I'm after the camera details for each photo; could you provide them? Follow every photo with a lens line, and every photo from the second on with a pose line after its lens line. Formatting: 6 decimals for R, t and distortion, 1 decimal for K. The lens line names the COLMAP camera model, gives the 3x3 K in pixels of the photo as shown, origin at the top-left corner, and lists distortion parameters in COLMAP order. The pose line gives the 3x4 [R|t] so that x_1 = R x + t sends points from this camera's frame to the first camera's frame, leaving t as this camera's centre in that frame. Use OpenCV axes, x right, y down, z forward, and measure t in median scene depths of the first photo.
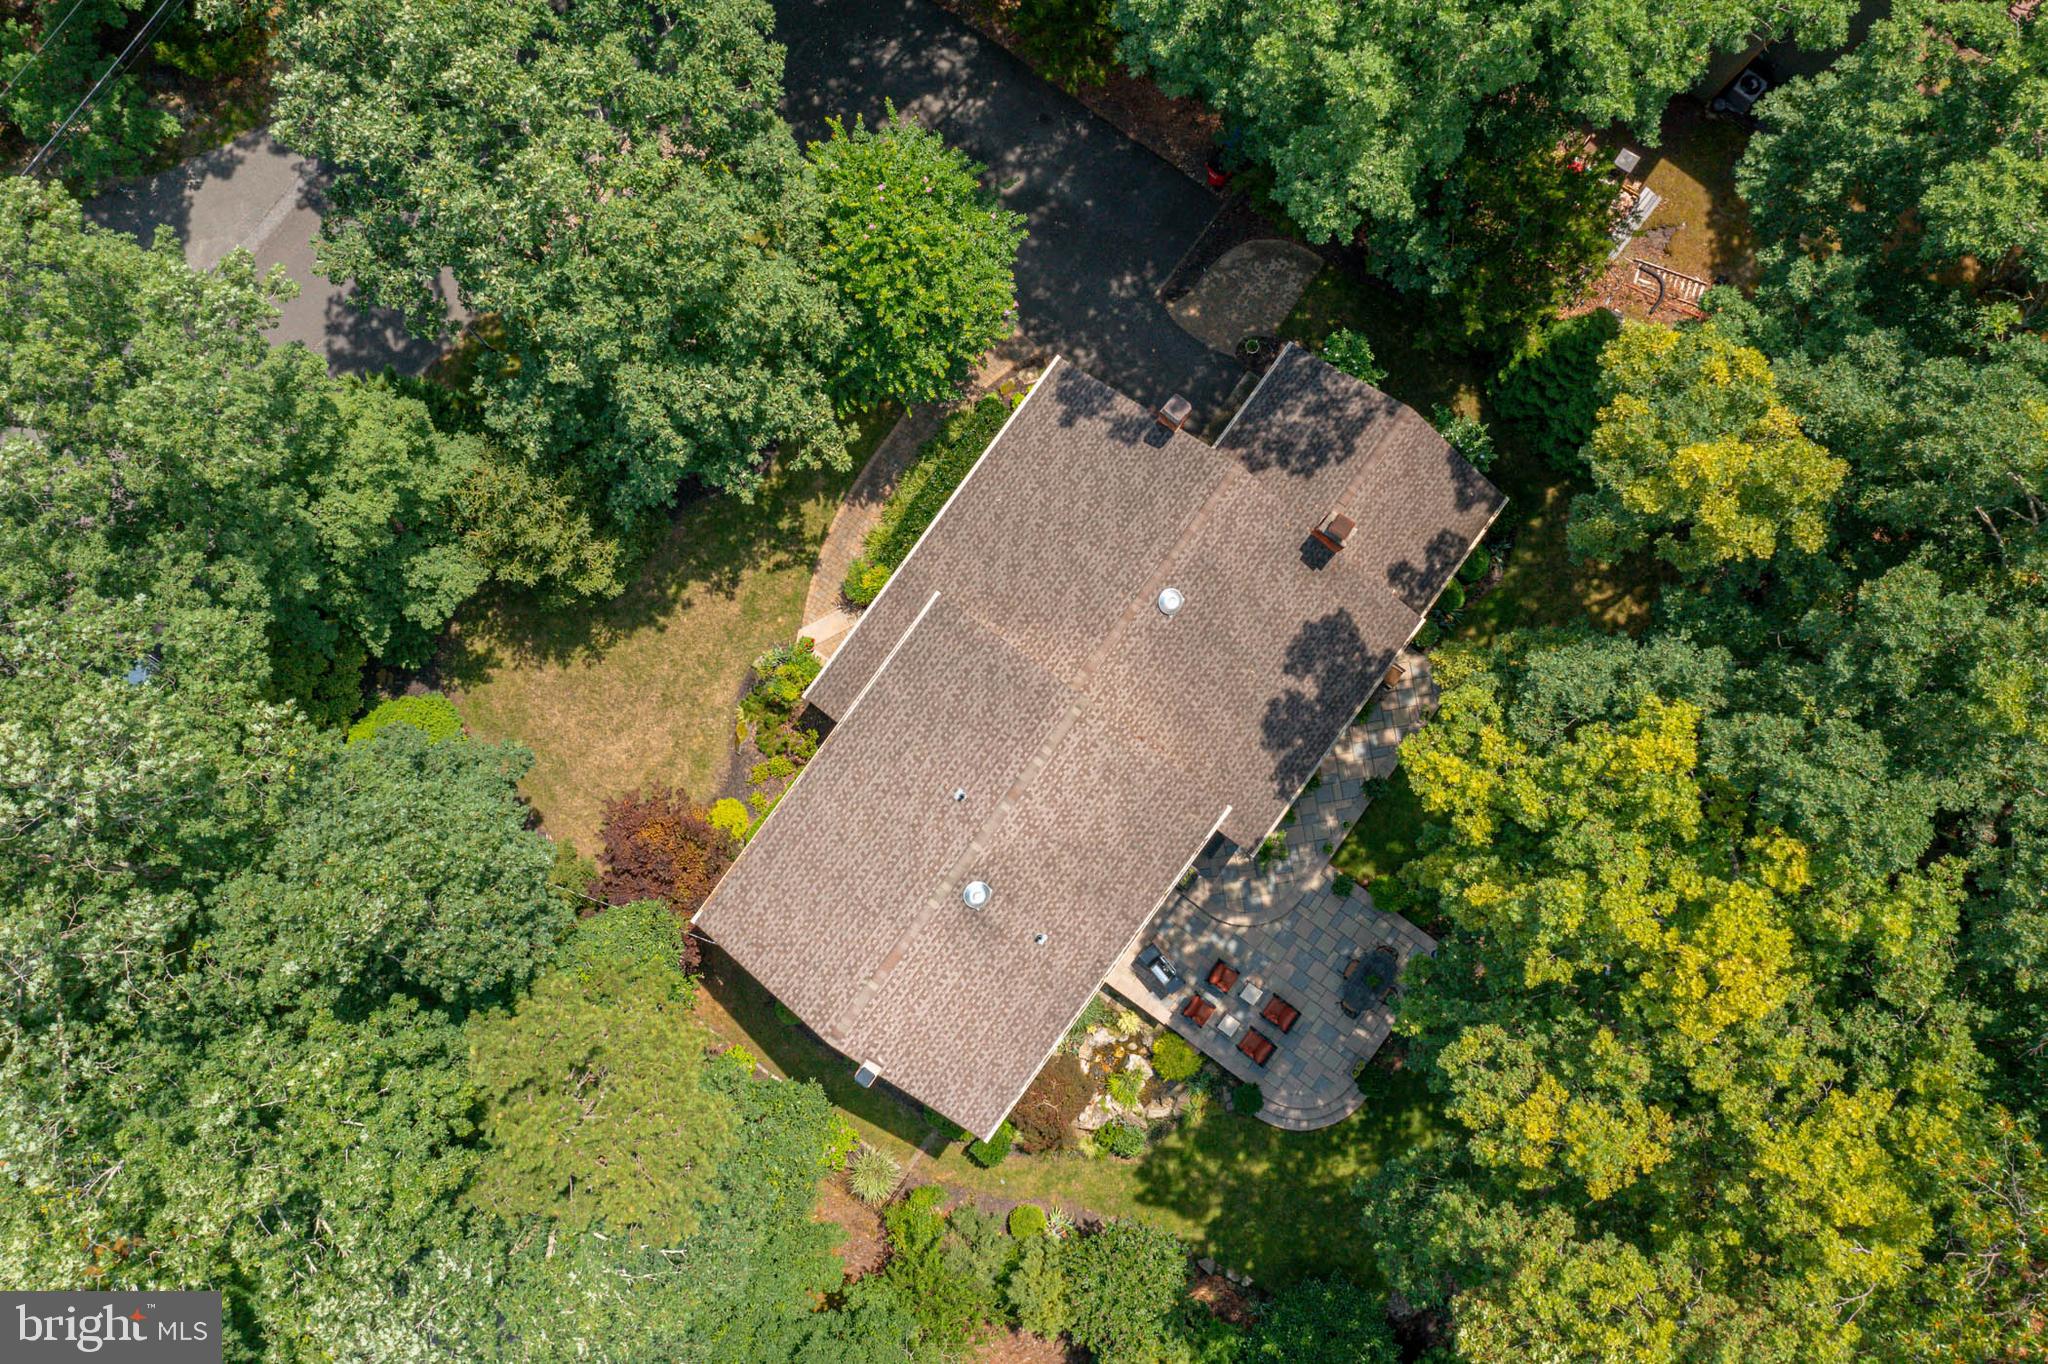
lens RADIAL K [[1636.8, 0, 1031.1], [0, 1636.8, 683.8], [0, 0, 1]] dist [0.009078, -0.010969]
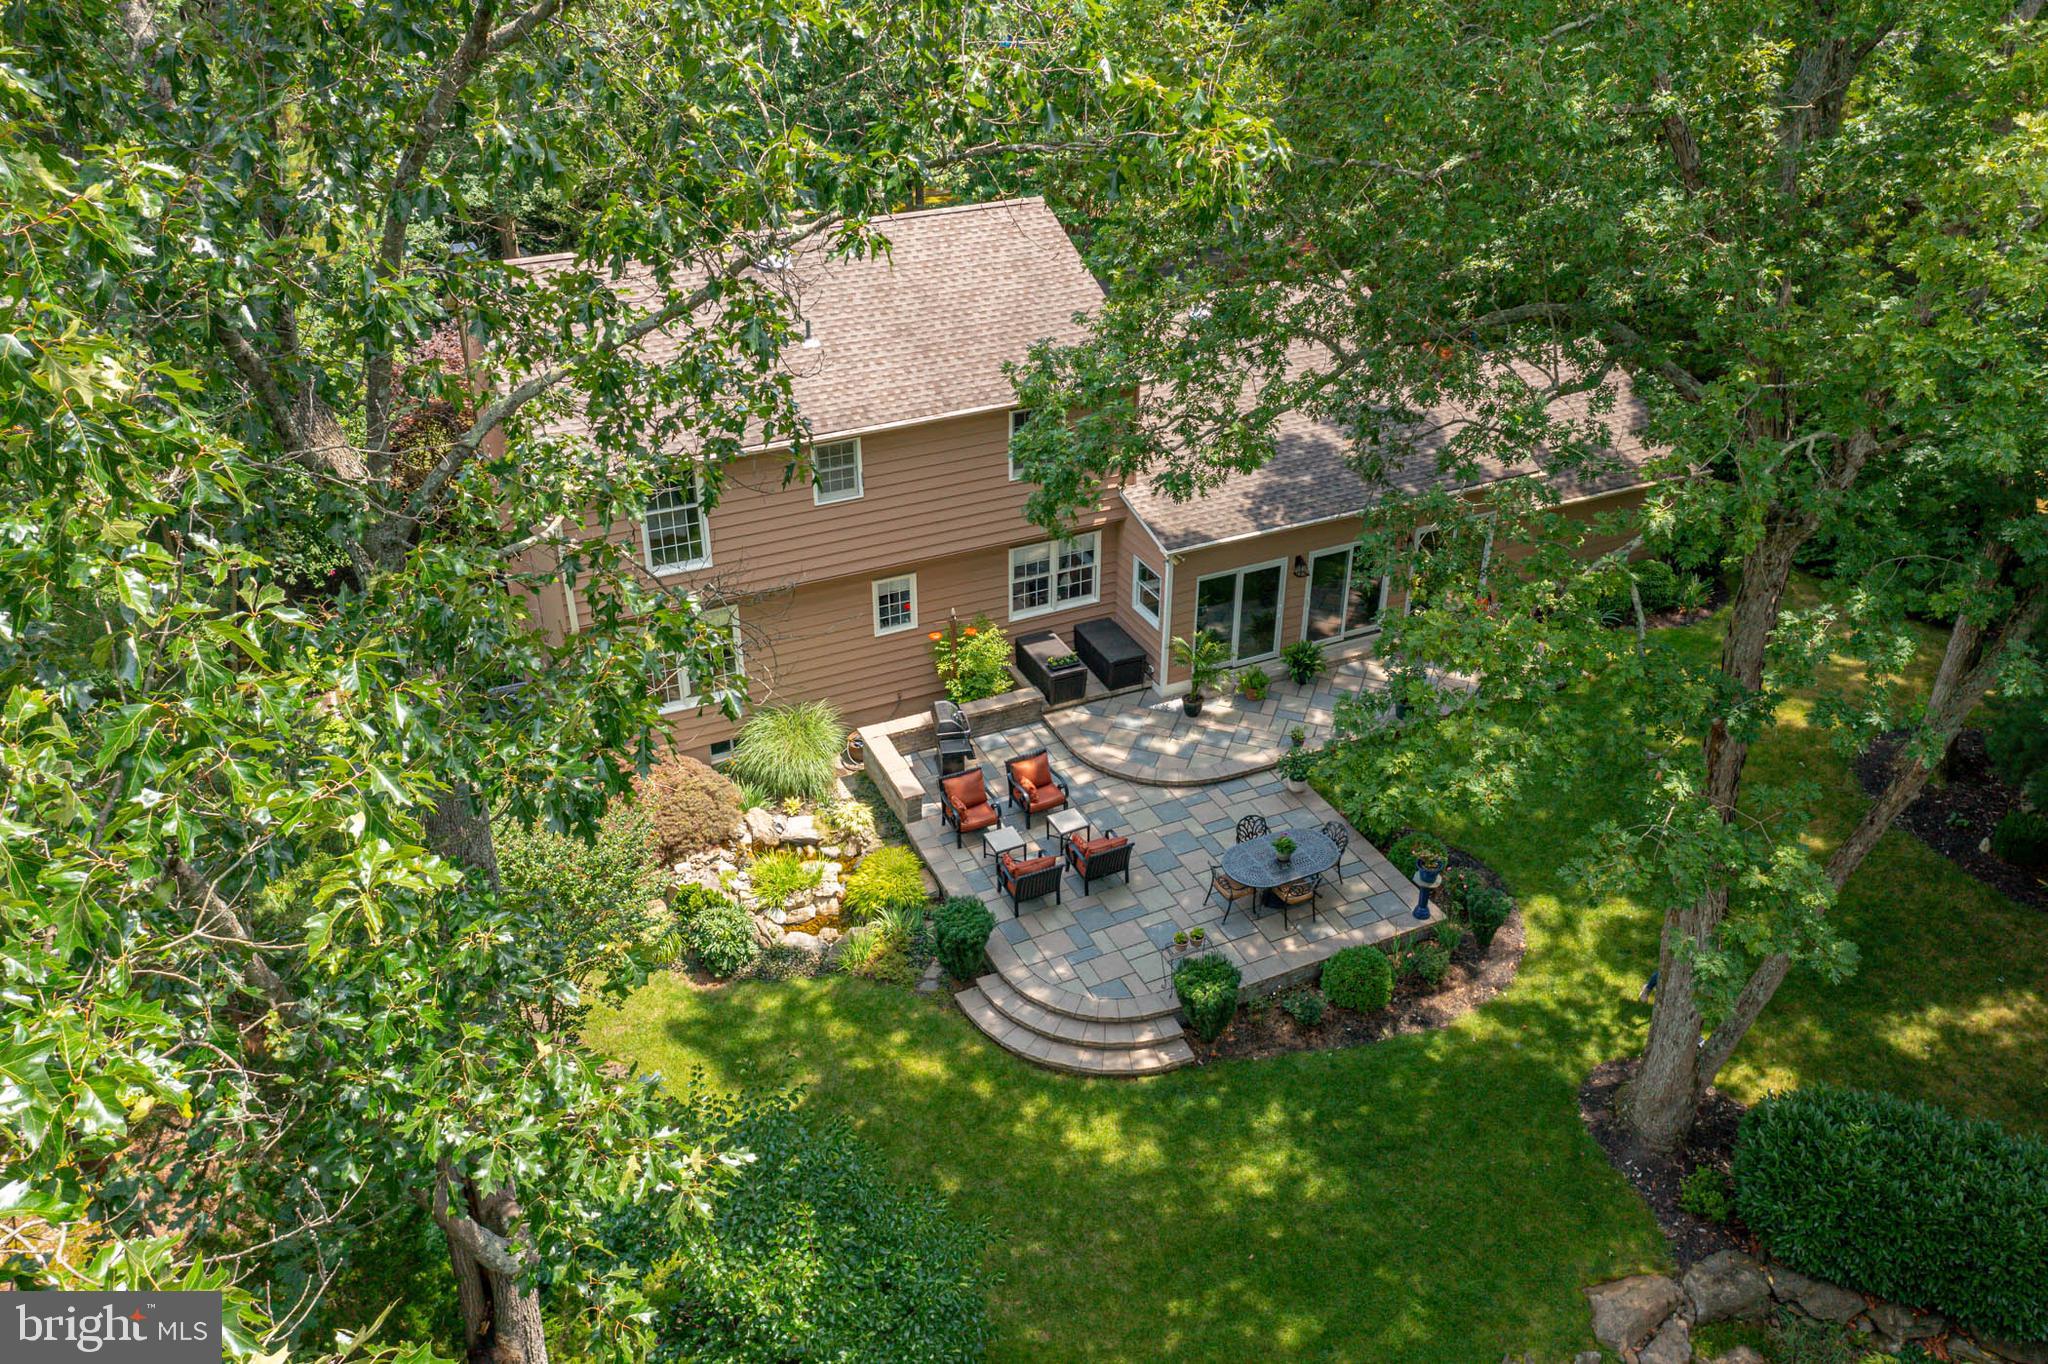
lens RADIAL K [[1636.8, 0, 1022.3], [0, 1636.8, 673.9], [0, 0, 1]] dist [0.009078, -0.010969]
pose [[0.875850, 0.247409, -0.414337, 0.379811], [-0.482239, 0.481117, -0.732101, 0.649356], [0.018216, 0.841020, 0.540697, 0.750135]]
